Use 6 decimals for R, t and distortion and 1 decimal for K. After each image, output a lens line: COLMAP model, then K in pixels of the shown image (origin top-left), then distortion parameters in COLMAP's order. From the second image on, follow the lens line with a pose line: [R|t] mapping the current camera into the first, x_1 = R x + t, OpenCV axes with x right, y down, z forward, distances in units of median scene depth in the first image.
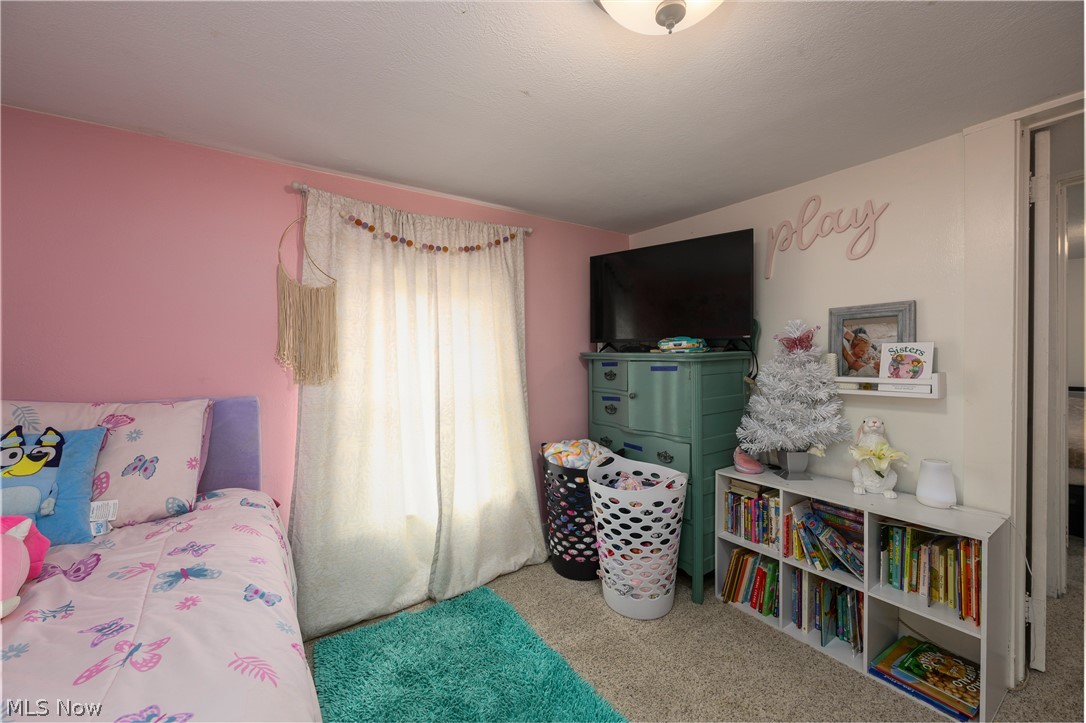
lens RADIAL K [[446.4, 0, 550.1], [0, 446.4, 358.6], [0, 0, 1]] dist [0.003195, -0.000024]
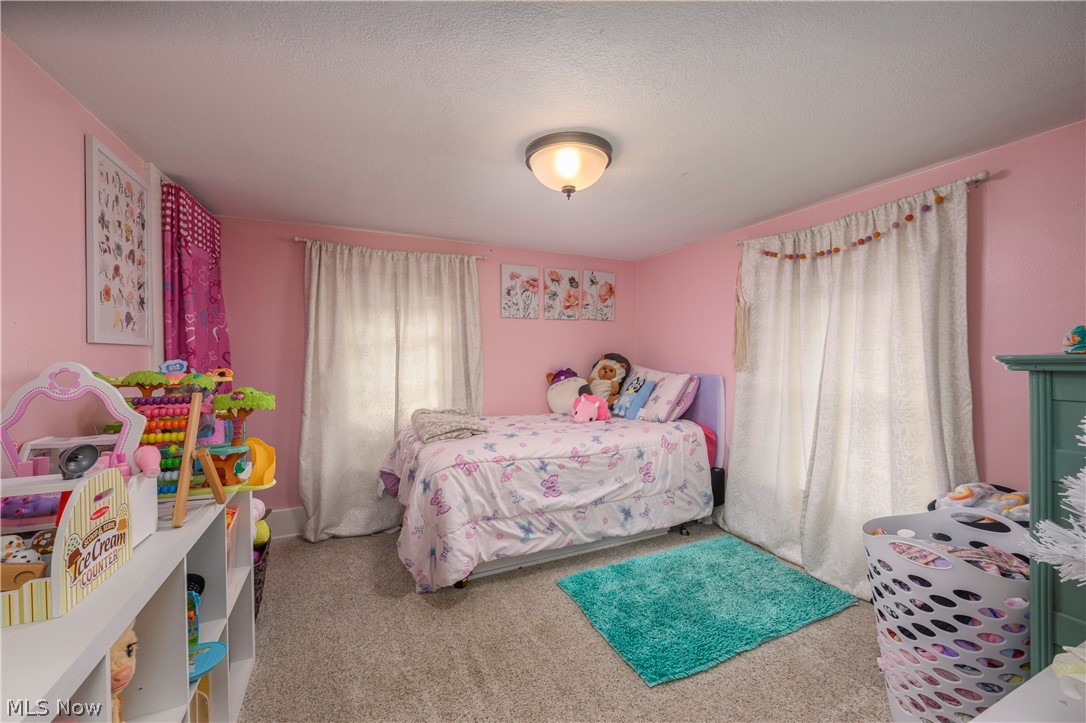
lens RADIAL K [[446.4, 0, 550.1], [0, 446.4, 358.6], [0, 0, 1]] dist [0.003195, -0.000024]
pose [[-0.197010, 0.015619, -0.980277, 0.979031], [-0.009789, 0.999792, 0.017897, -0.006043], [0.980353, 0.013122, -0.196816, 0.595441]]
